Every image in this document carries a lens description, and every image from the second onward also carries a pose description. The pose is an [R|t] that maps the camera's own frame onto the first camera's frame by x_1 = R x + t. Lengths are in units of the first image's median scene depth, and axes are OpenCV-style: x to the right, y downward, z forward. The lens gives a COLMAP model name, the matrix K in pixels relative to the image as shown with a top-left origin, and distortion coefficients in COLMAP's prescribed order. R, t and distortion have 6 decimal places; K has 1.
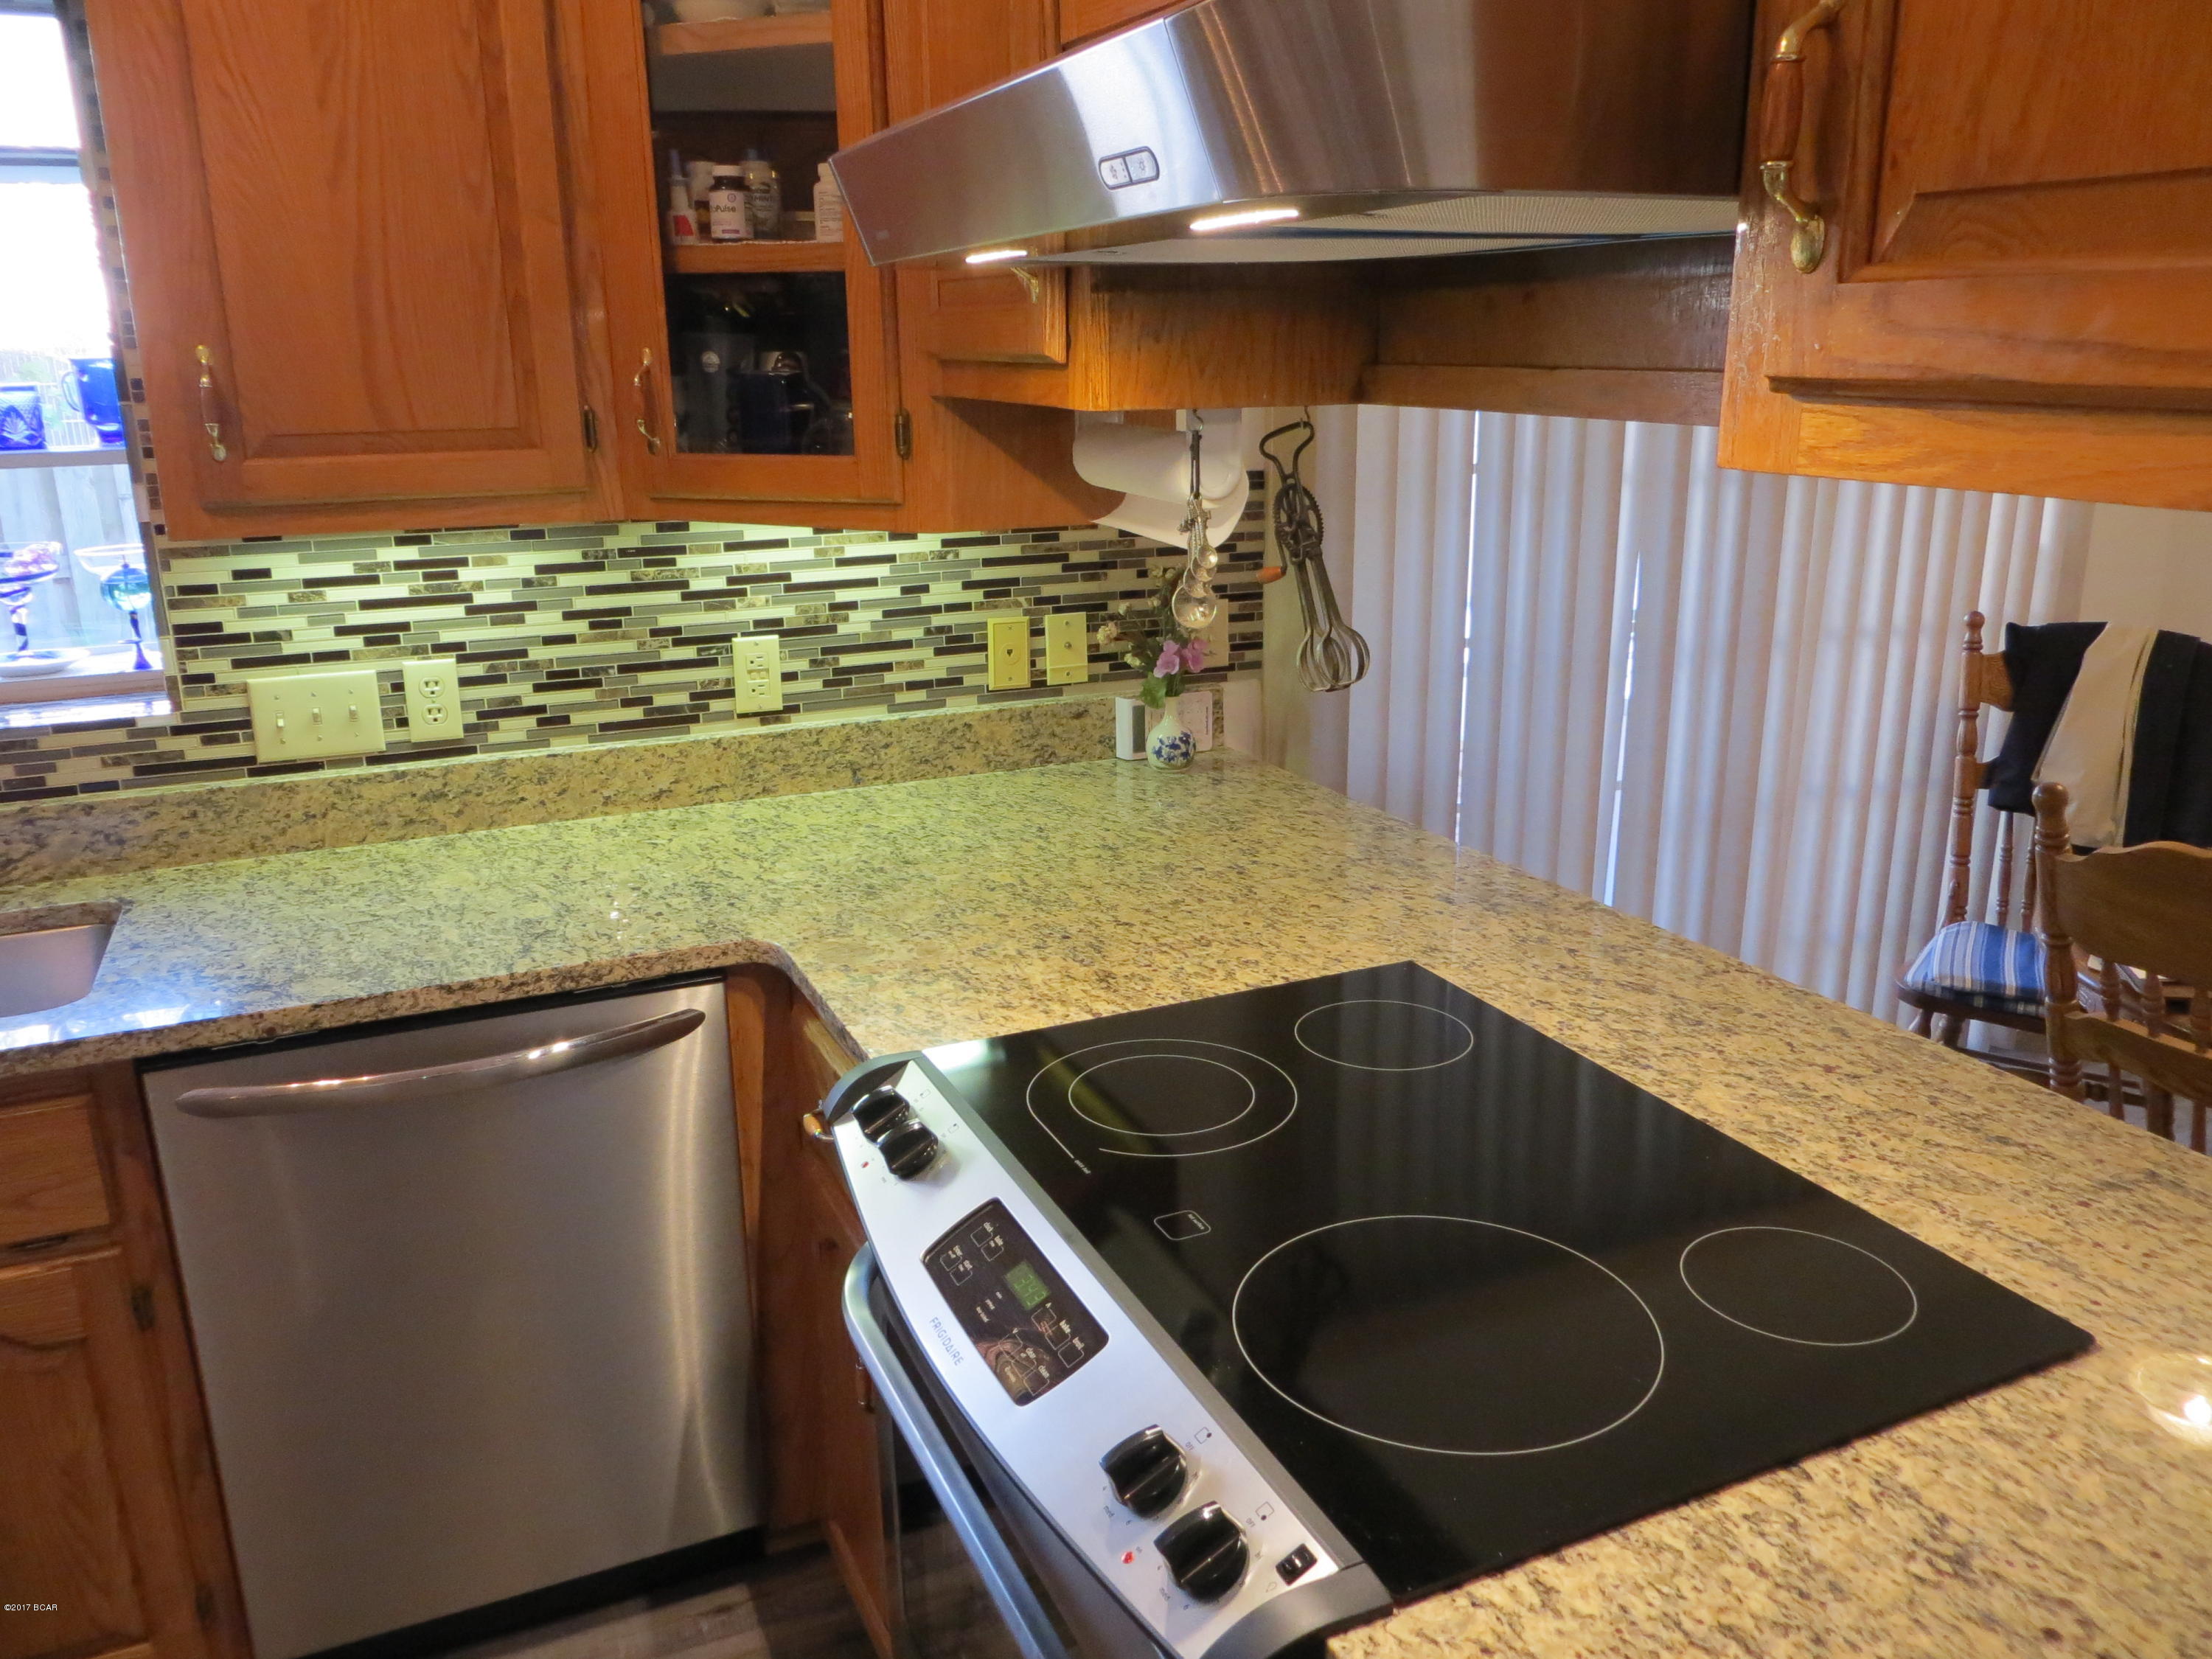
lens RADIAL K [[1664.1, 0, 1106.0], [0, 1664.1, 829.5], [0, 0, 1]] dist [-0.010429, -0.004414]
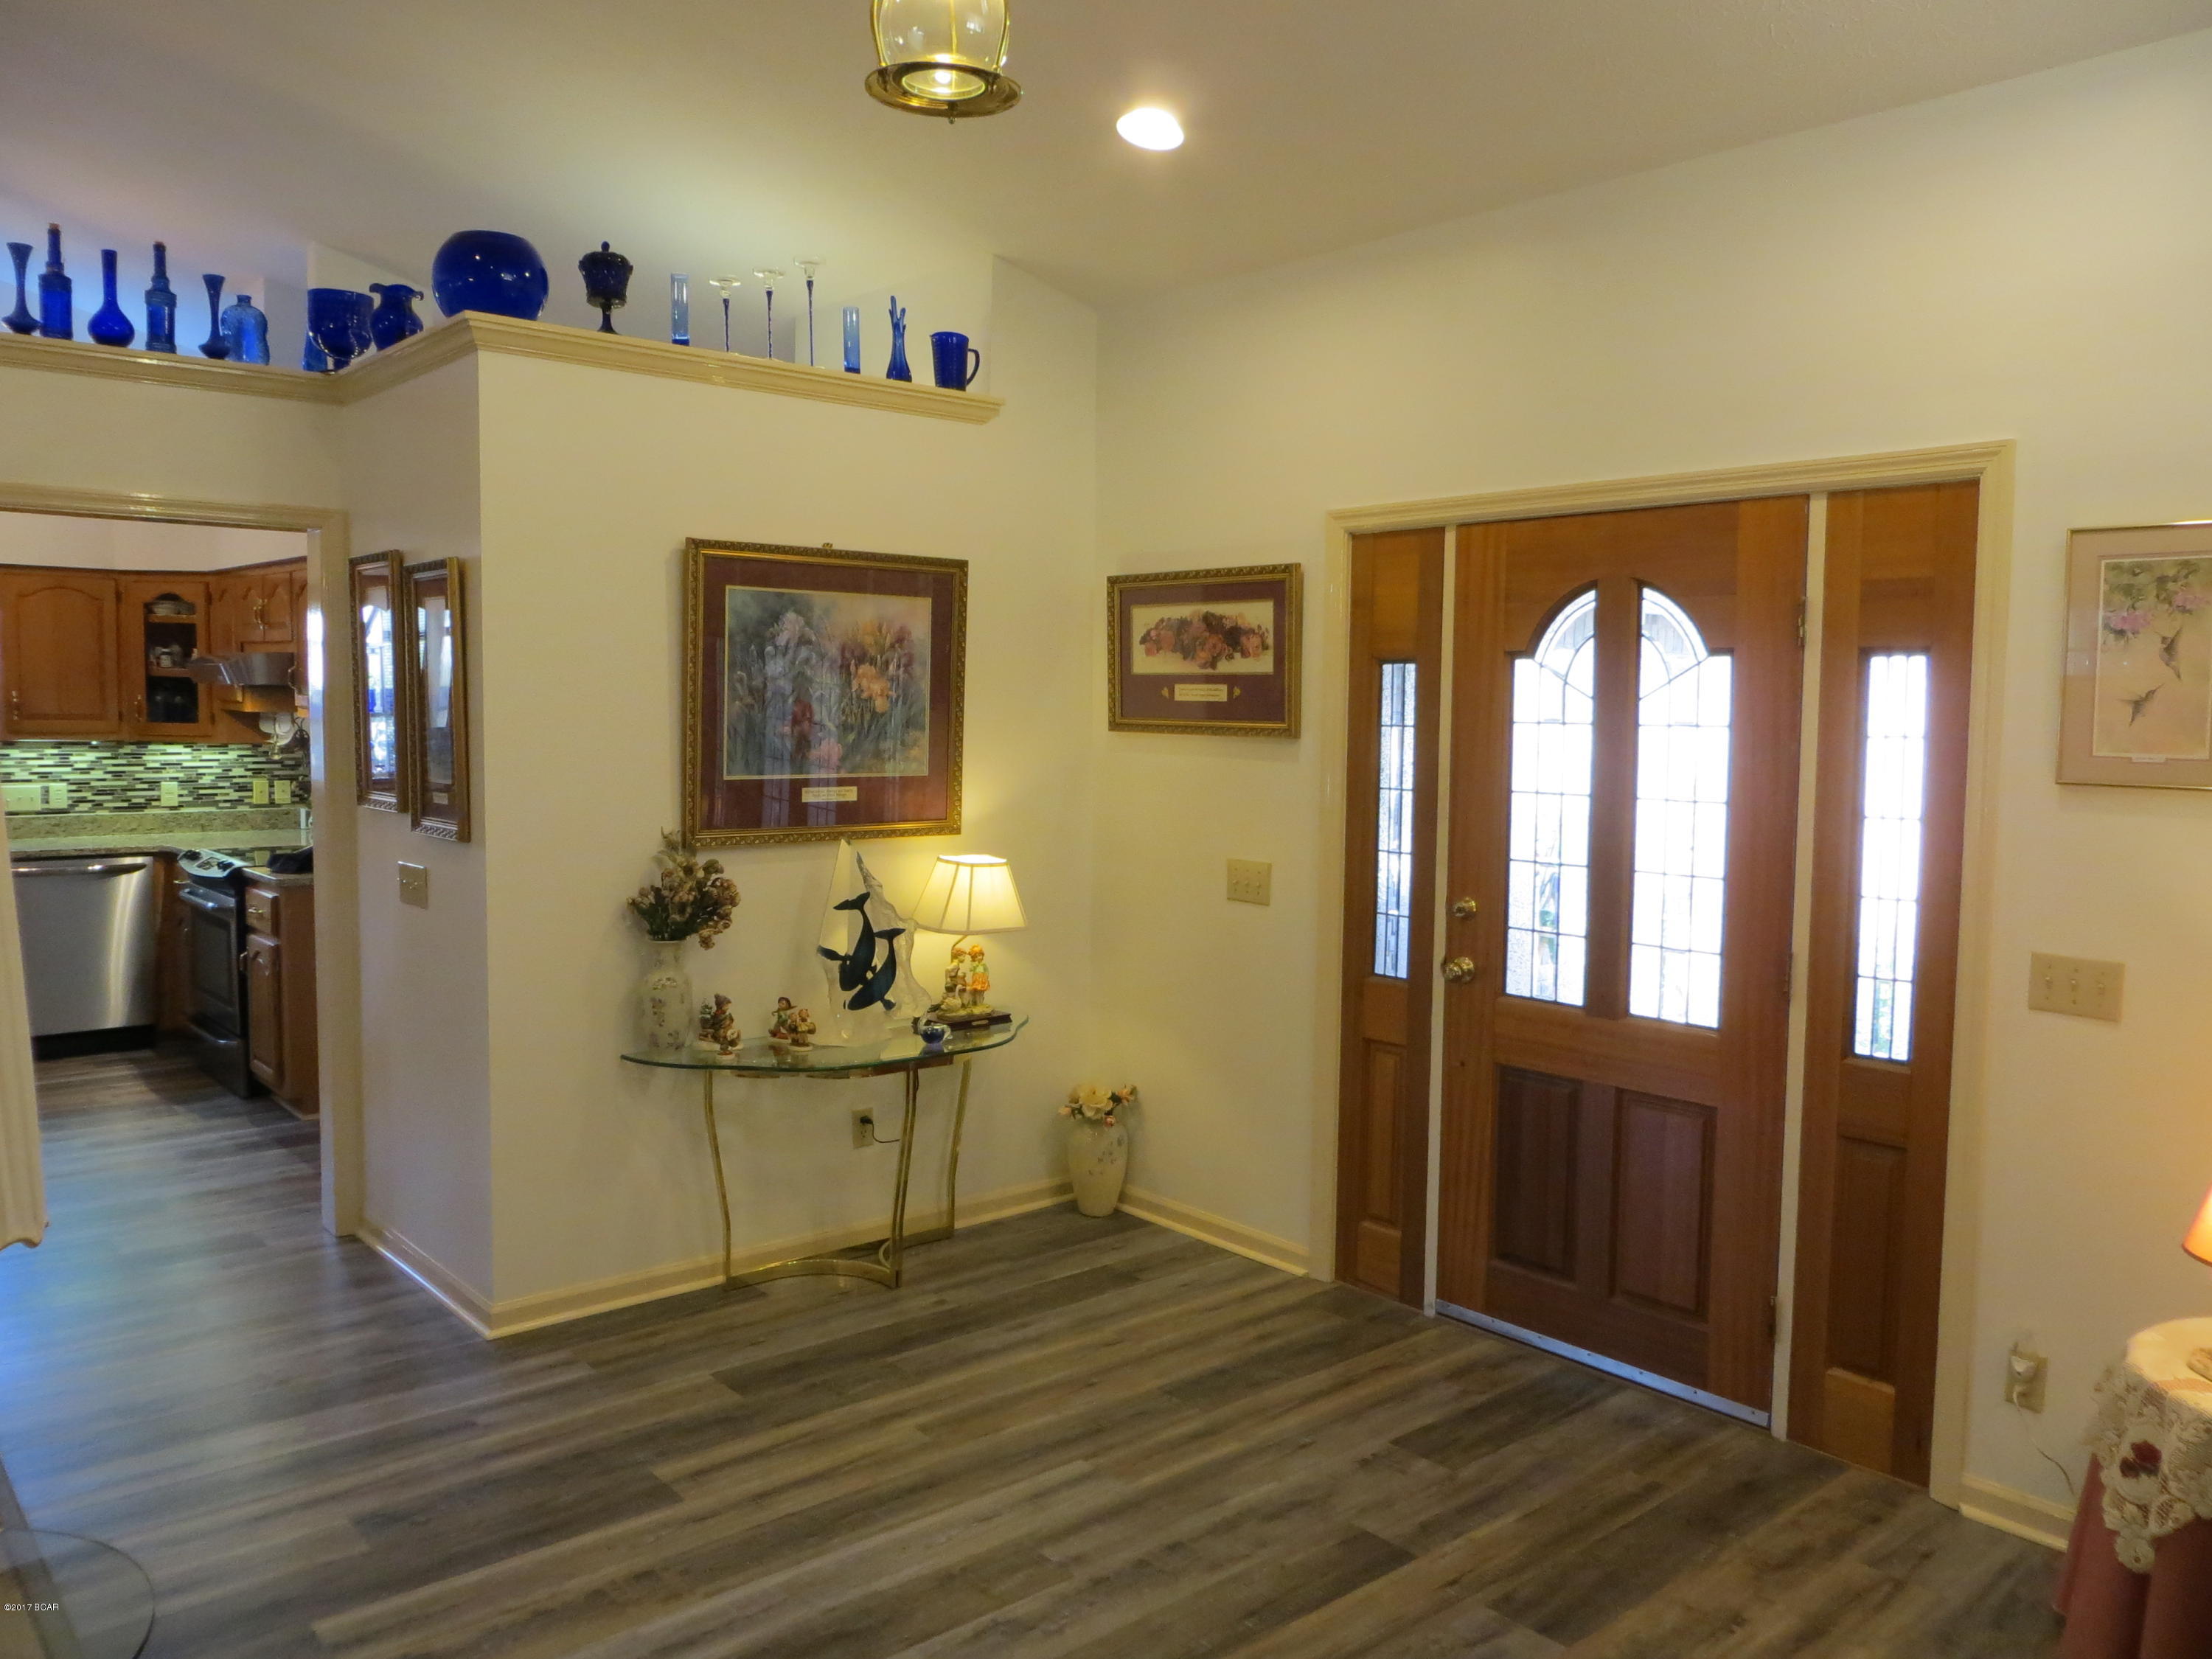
lens RADIAL K [[1664.1, 0, 1106.0], [0, 1664.1, 829.5], [0, 0, 1]] dist [-0.010429, -0.004414]
pose [[0.957027, 0.005160, 0.289953, 0.614505], [0.052918, 0.979947, -0.192104, 0.710747], [-0.285130, 0.199193, 0.937562, -2.590361]]
